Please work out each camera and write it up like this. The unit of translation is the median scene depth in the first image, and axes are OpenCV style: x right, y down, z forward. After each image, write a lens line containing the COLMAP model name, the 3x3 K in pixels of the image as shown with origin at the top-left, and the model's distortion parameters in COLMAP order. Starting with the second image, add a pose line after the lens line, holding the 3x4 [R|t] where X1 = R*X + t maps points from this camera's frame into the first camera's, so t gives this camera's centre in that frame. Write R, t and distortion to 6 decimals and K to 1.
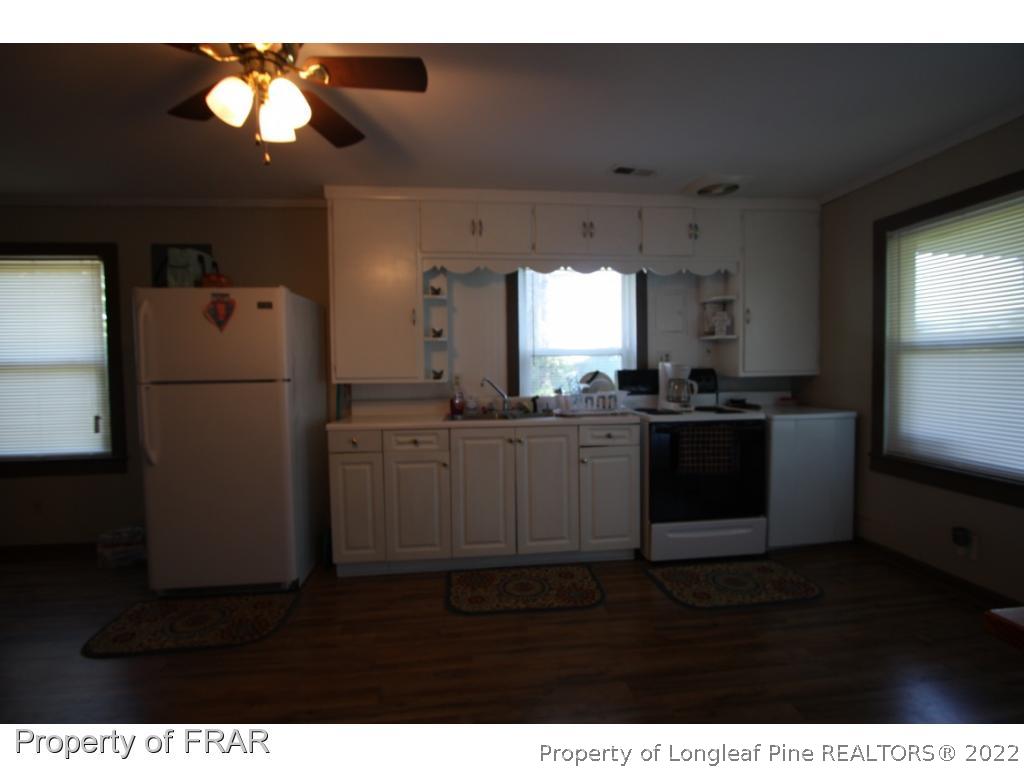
lens RADIAL K [[474.3, 0, 507.7], [0, 474.3, 384.1], [0, 0, 1]] dist [-0.017209, -0.000180]
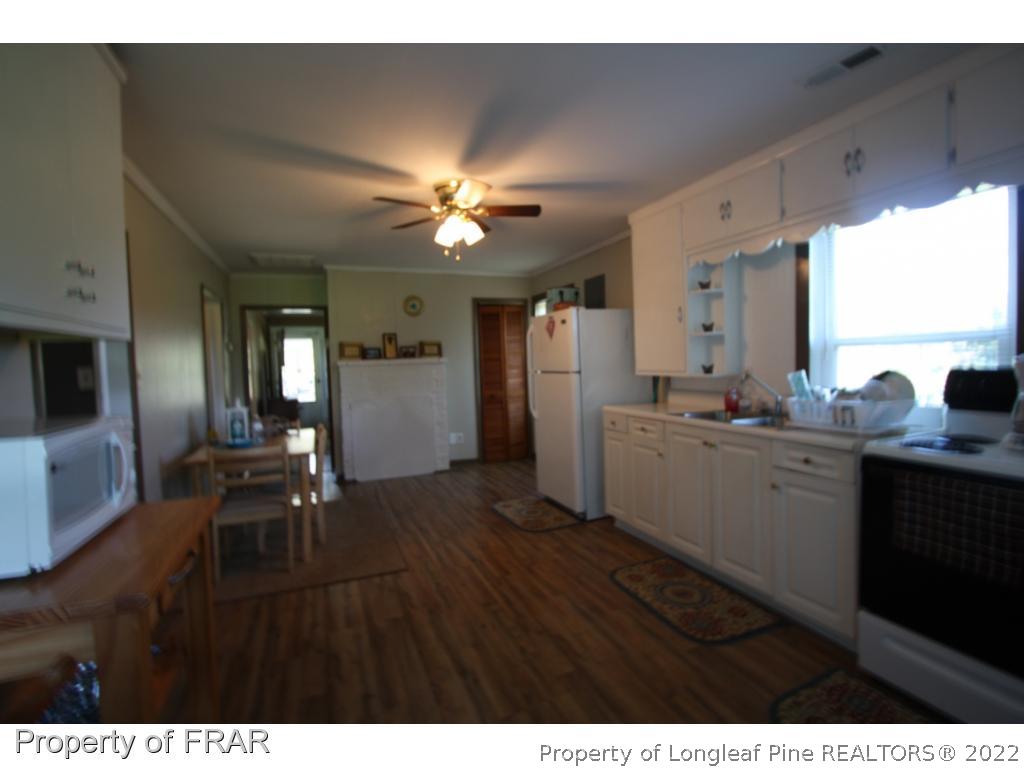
lens RADIAL K [[474.3, 0, 507.7], [0, 474.3, 384.1], [0, 0, 1]] dist [-0.017209, -0.000180]
pose [[0.268013, 0.051502, -0.962038, 0.787258], [-0.007495, 0.998651, 0.051374, -0.041037], [0.963386, -0.006558, 0.268038, 0.377151]]
